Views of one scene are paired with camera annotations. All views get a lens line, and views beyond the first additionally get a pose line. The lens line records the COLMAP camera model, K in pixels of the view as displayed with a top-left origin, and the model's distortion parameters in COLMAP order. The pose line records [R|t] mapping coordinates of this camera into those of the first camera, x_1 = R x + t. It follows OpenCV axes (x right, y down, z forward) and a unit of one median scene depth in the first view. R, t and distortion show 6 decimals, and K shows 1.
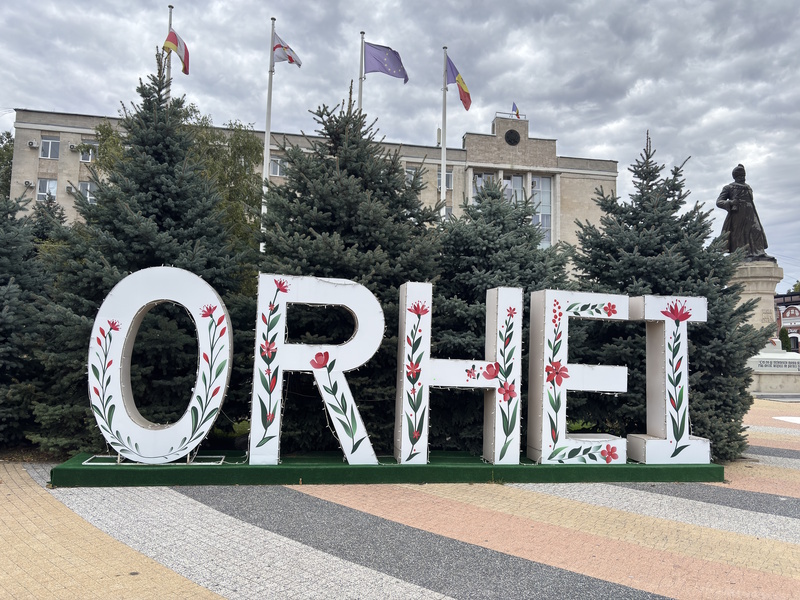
lens RADIAL K [[599.6, 0, 400.0], [0, 599.6, 300.0], [0, 0, 1]] dist [0.005244, 0.000444]
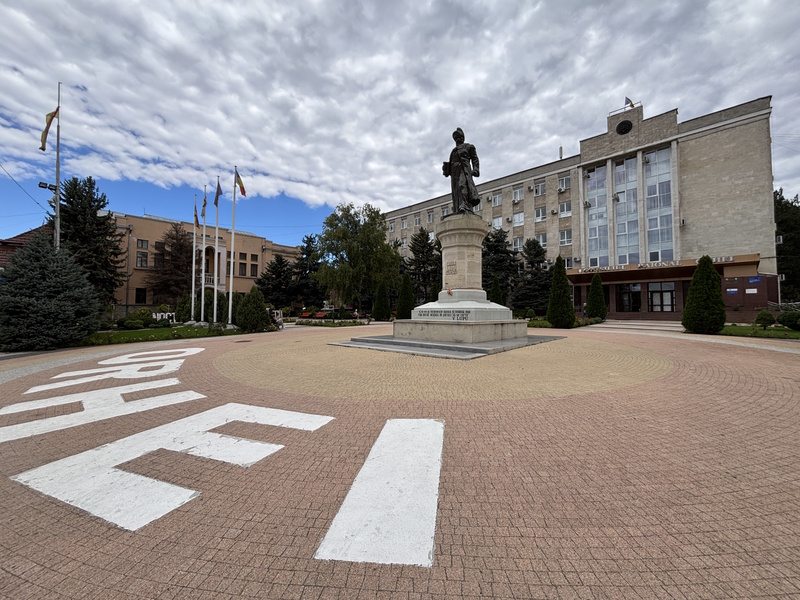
lens RADIAL K [[320.9, 0, 404.5], [0, 320.9, 297.2], [0, 0, 1]] dist [0.001103, 0.000265]
pose [[0.597631, -0.056710, -0.799763, 0.422046], [0.086341, 0.996247, -0.006122, 0.030966], [0.797109, -0.065394, 0.600285, 0.251850]]
